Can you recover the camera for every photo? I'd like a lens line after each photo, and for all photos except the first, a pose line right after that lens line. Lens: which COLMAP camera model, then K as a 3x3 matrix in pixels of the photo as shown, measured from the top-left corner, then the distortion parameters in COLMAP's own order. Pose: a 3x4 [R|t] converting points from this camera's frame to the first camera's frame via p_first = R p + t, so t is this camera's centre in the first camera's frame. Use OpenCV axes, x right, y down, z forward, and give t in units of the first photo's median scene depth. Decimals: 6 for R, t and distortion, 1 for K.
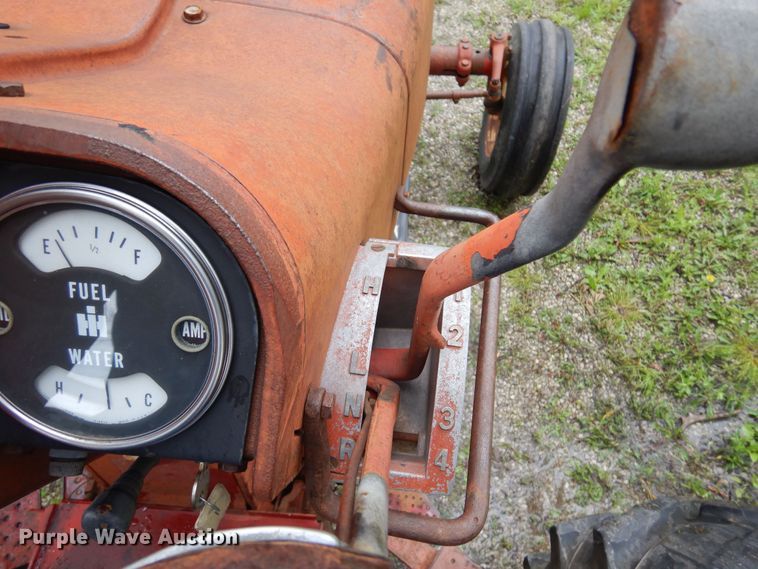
lens RADIAL K [[543.3, 0, 382.3], [0, 543.3, 287.5], [0, 0, 1]] dist [0.017183, -0.003167]
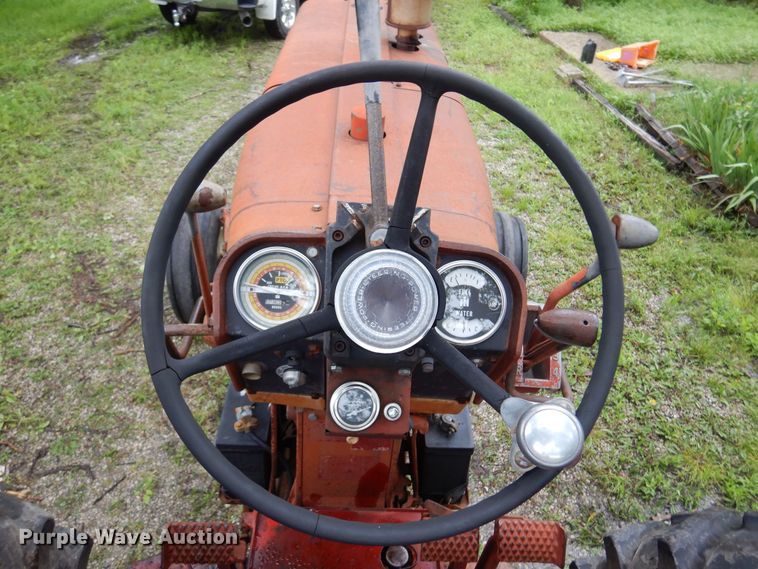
lens RADIAL K [[543.3, 0, 382.3], [0, 543.3, 287.5], [0, 0, 1]] dist [0.017183, -0.003167]
pose [[0.995429, -0.007105, 0.095243, -0.135891], [0.035946, 0.951774, -0.304686, 0.098400], [-0.088485, 0.306717, 0.947679, -0.213890]]
